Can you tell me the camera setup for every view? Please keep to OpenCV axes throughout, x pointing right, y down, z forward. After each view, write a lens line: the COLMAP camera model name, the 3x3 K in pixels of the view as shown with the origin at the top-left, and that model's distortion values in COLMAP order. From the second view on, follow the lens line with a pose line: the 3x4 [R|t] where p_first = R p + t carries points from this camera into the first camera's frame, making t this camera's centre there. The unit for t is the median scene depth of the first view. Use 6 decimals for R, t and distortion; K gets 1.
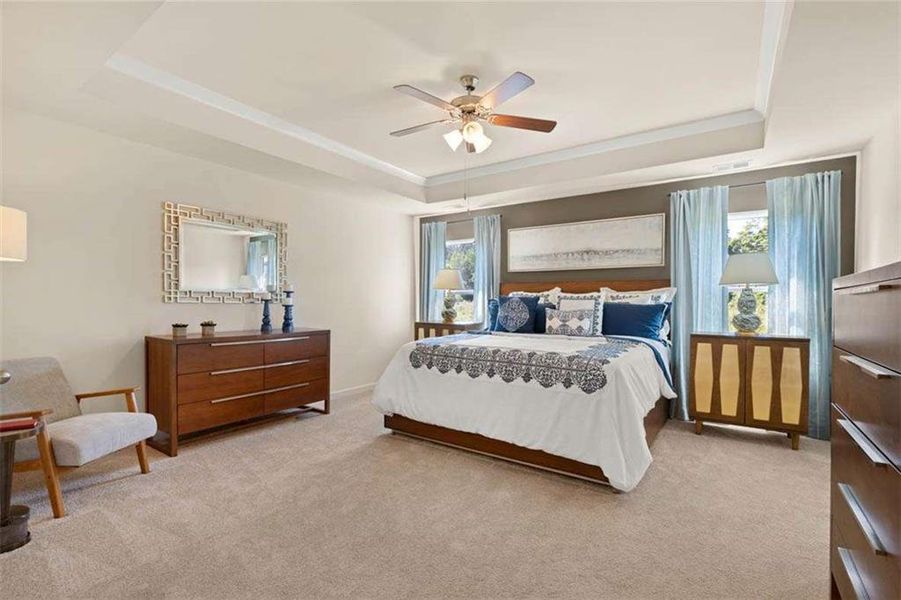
lens RADIAL K [[373.7, 0, 450.1], [0, 373.7, 296.9], [0, 0, 1]] dist [-0.001256, 0.000146]
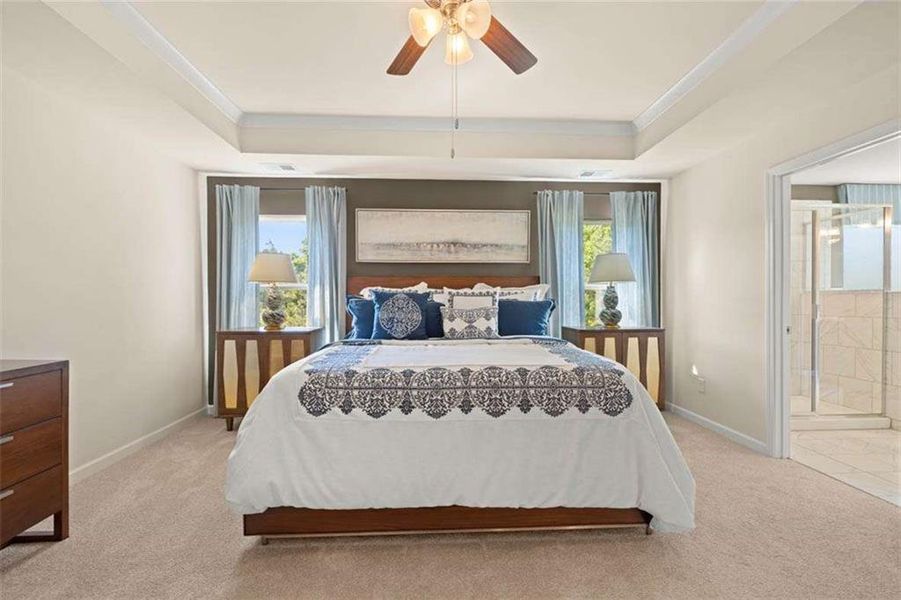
lens RADIAL K [[373.7, 0, 450.1], [0, 373.7, 296.9], [0, 0, 1]] dist [-0.001256, 0.000146]
pose [[0.809121, -0.002019, 0.587639, -0.209160], [-0.001083, 0.999987, 0.004928, 0.004622], [-0.587642, -0.004624, 0.809108, 0.333302]]
